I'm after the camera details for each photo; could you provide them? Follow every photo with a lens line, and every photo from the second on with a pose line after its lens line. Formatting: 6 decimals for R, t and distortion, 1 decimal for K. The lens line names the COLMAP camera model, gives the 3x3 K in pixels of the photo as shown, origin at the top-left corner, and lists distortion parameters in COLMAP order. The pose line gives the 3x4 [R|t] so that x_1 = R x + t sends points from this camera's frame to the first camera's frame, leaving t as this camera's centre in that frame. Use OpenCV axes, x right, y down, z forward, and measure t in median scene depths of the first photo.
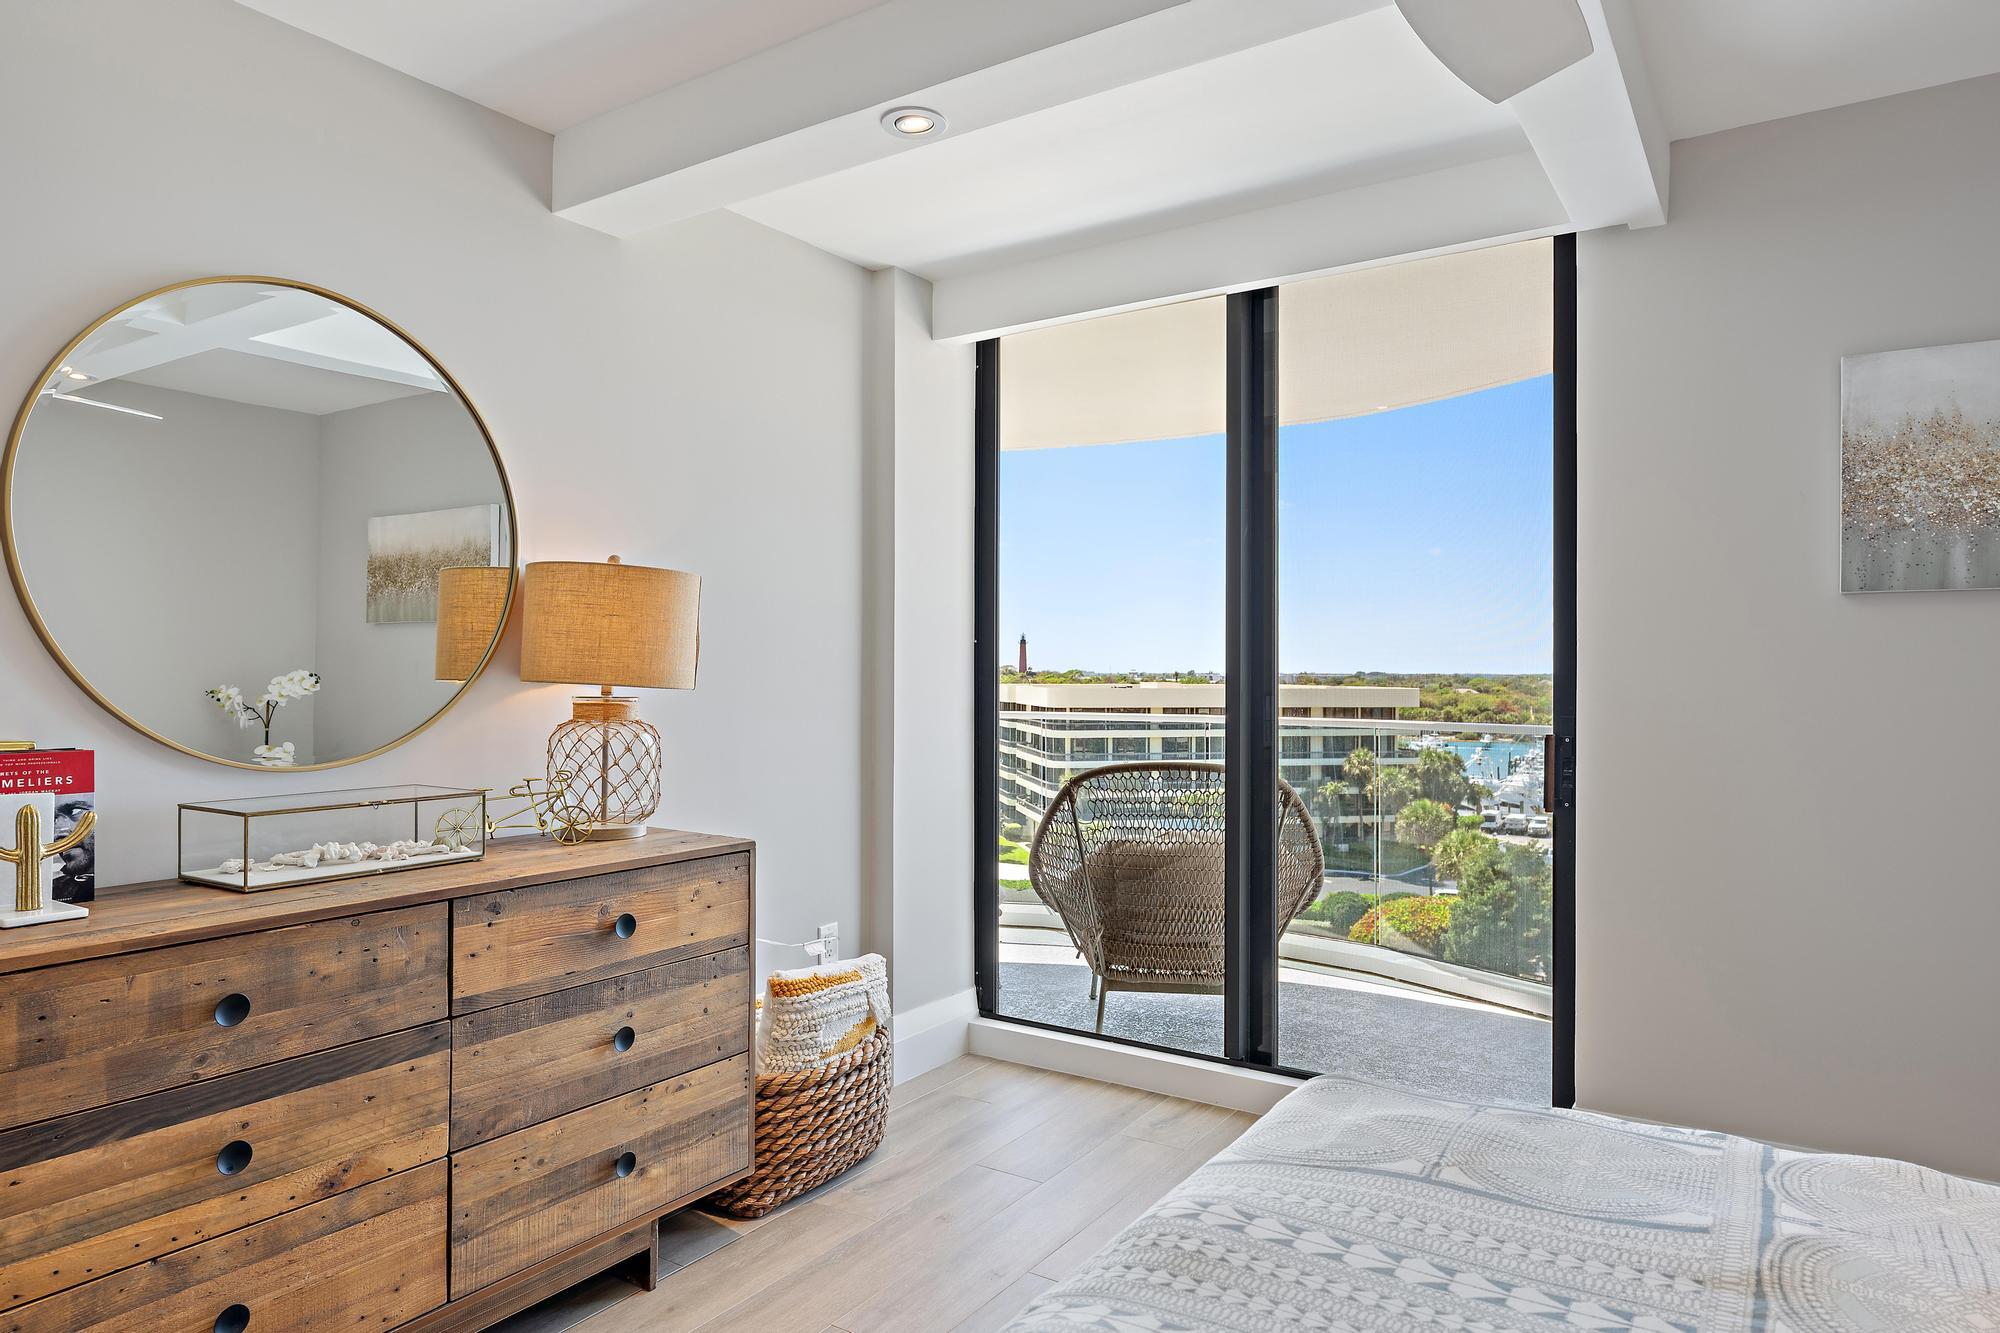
lens RADIAL K [[1208.4, 0, 1005.4], [0, 1208.4, 680.3], [0, 0, 1]] dist [-0.003231, -0.001011]
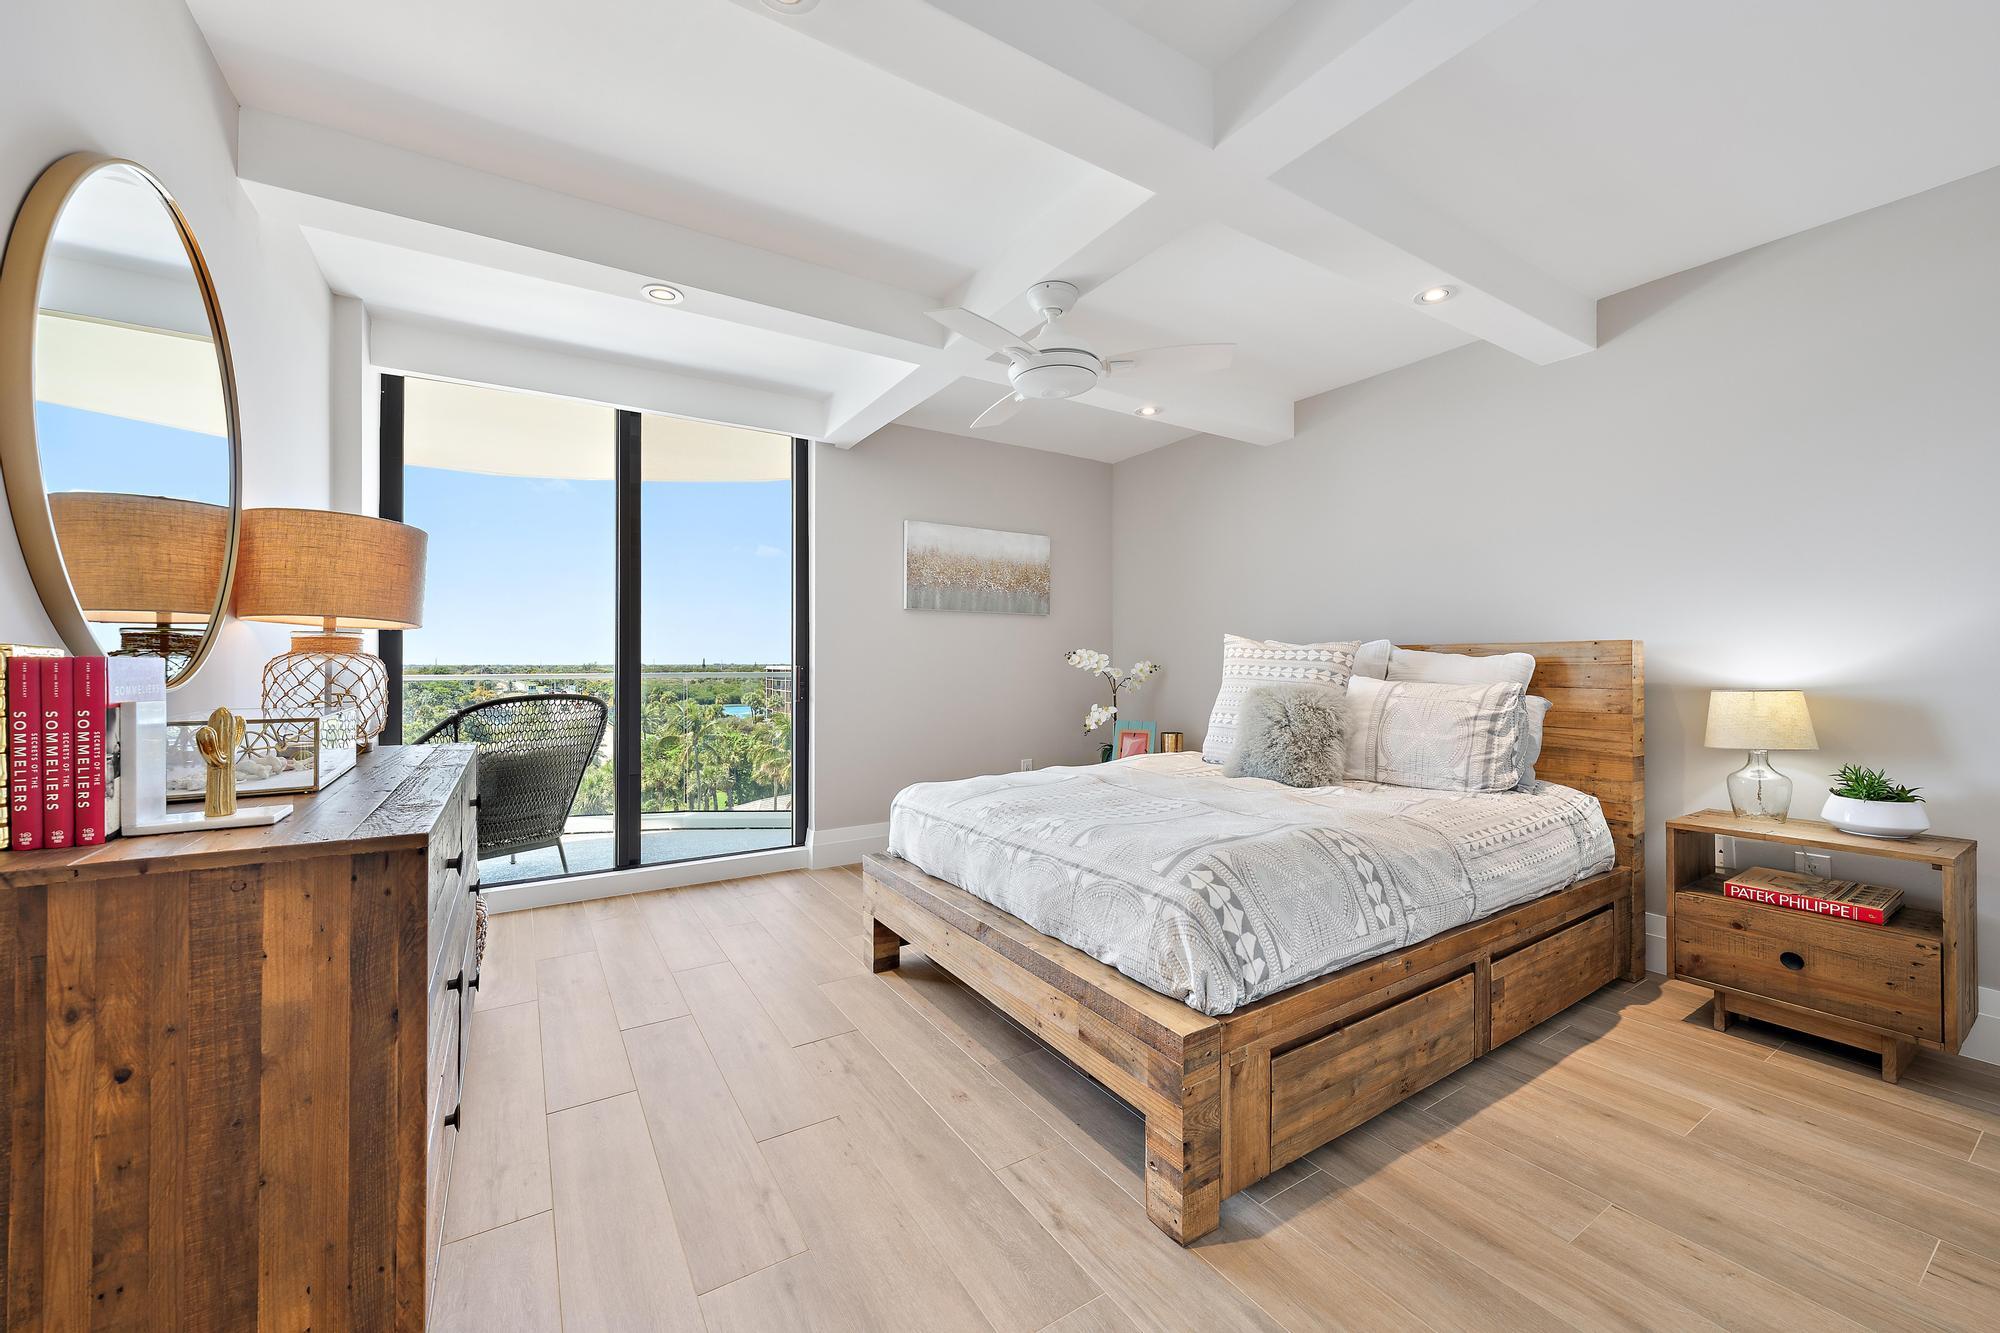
lens RADIAL K [[750.6, 0, 999.3], [0, 750.6, 659.1], [0, 0, 1]] dist [-0.001144, 0.000006]
pose [[0.420174, 0.001980, 0.907441, -0.436041], [0.005296, 0.999975, -0.004634, 0.028044], [-0.907428, 0.006753, 0.420154, 0.072516]]
